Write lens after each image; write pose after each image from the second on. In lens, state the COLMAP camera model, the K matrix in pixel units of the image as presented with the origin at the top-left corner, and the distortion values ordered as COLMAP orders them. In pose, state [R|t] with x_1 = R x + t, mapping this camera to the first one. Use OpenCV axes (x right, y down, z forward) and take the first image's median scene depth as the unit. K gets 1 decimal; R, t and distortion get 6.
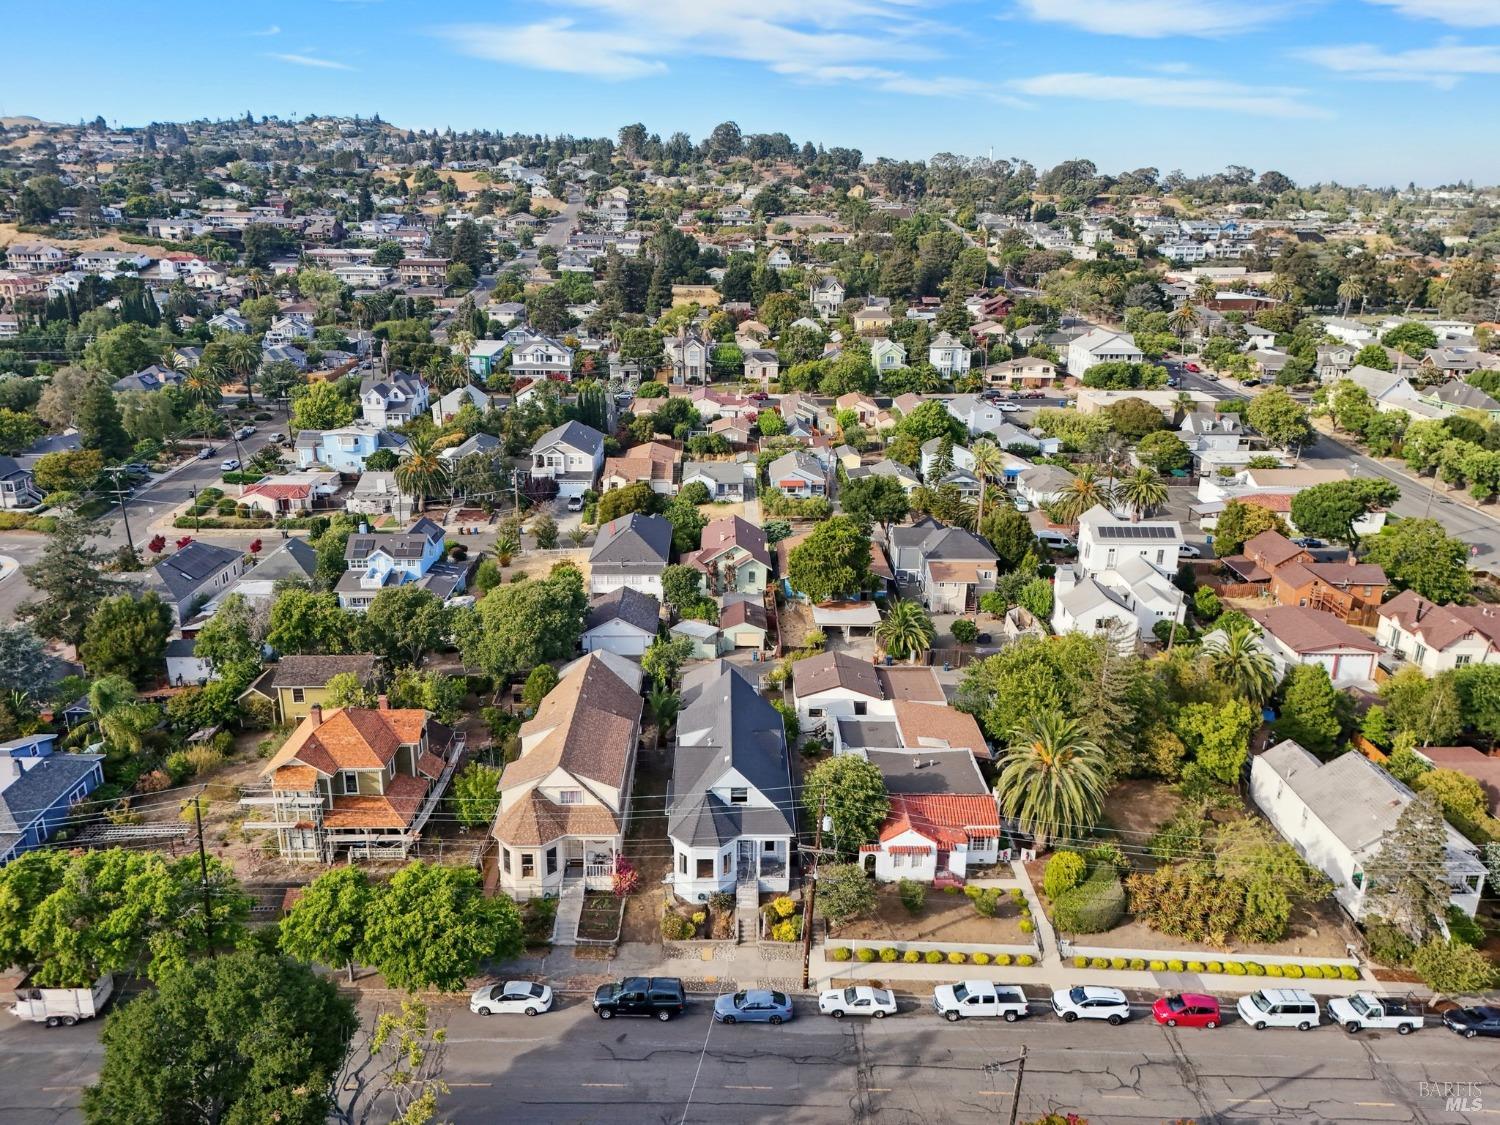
lens RADIAL K [[1116.5, 0, 751.5], [0, 1116.5, 559.8], [0, 0, 1]] dist [0.067444, -0.066999]
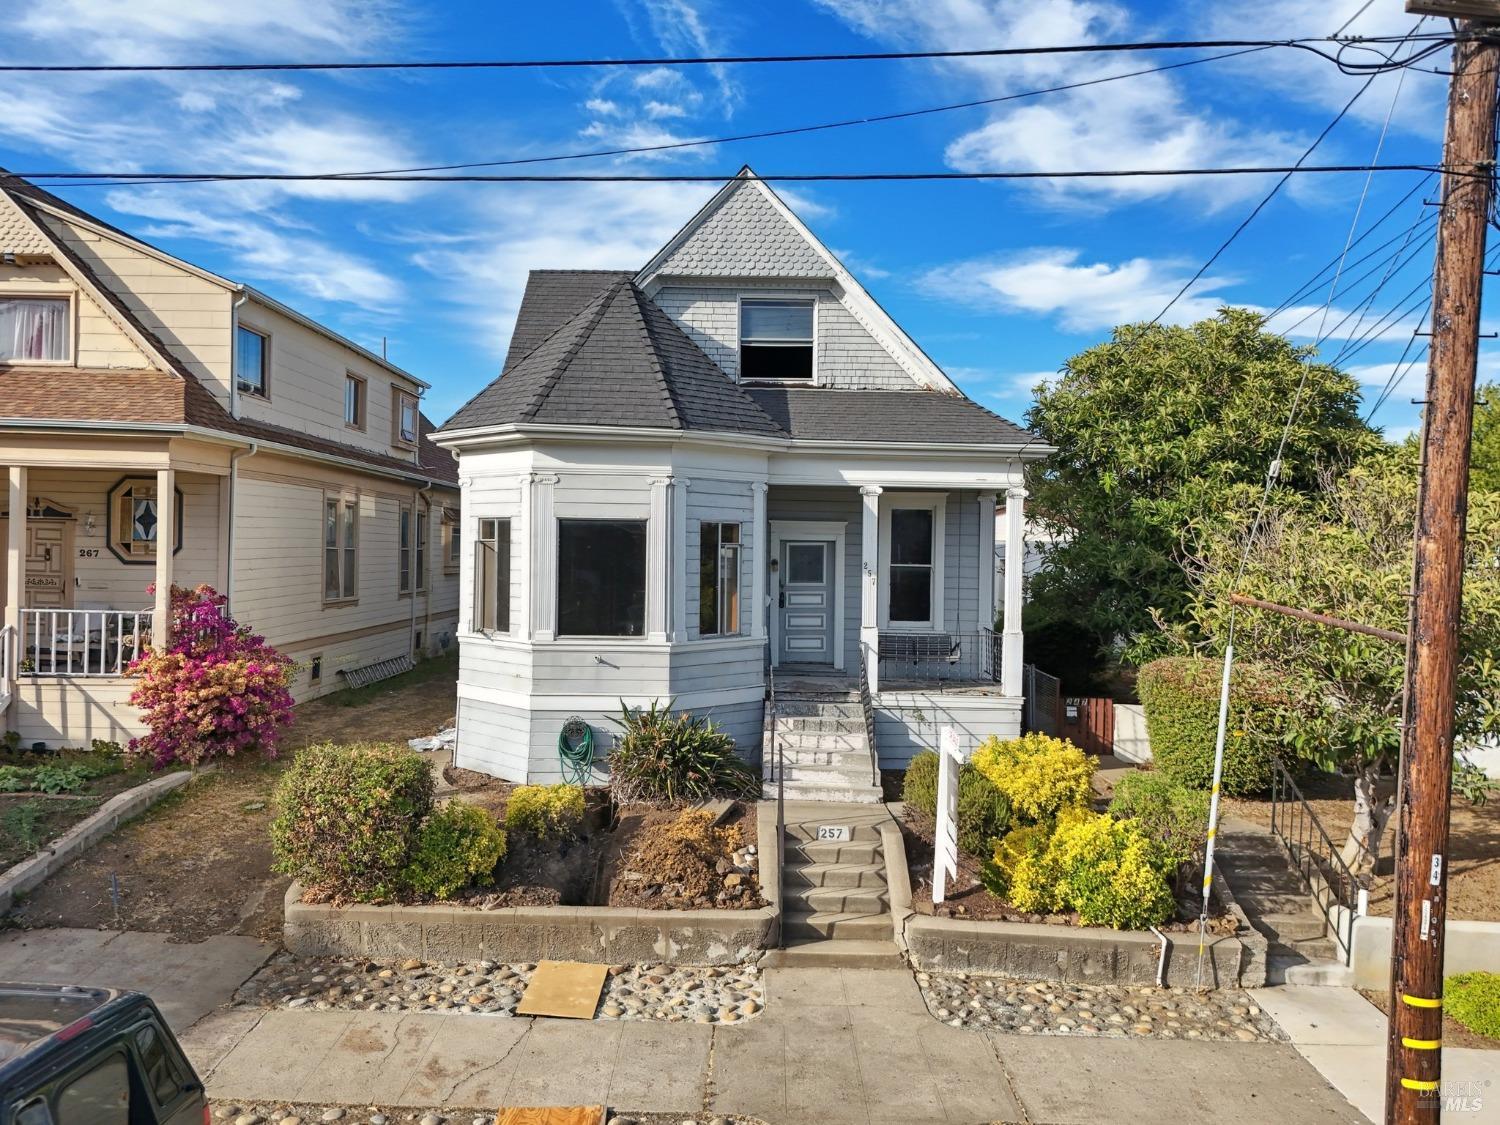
lens RADIAL K [[1124.5, 0, 752.4], [0, 1124.5, 557.7], [0, 0, 1]] dist [0.068511, -0.068240]
pose [[0.999932, 0.006599, -0.009601, -0.006048], [-0.009201, 0.952838, -0.303340, 0.145398], [0.007146, 0.303408, 0.952834, 0.359714]]
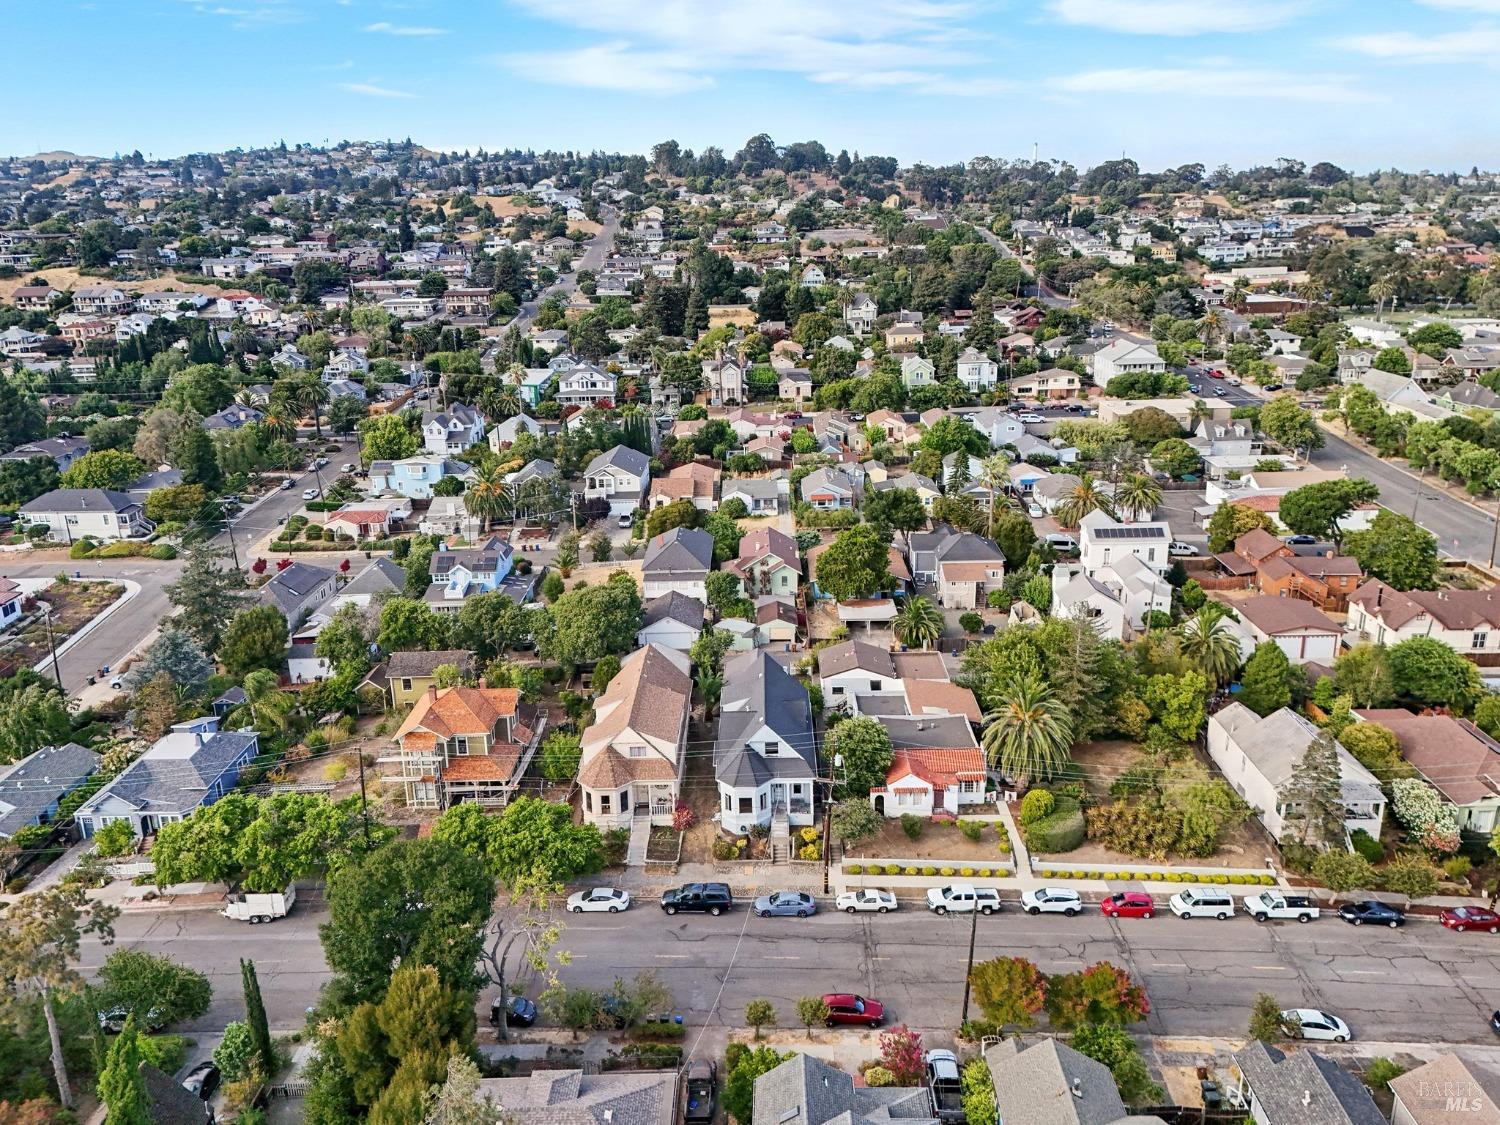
lens RADIAL K [[1161.3, 0, 751.4], [0, 1161.3, 558.9], [0, 0, 1]] dist [0.081820, -0.096477]
pose [[0.998937, -0.024520, -0.039026, 0.010024], [0.023873, 0.999571, -0.016970, 0.009414], [0.039425, 0.016020, 0.999094, -0.135336]]
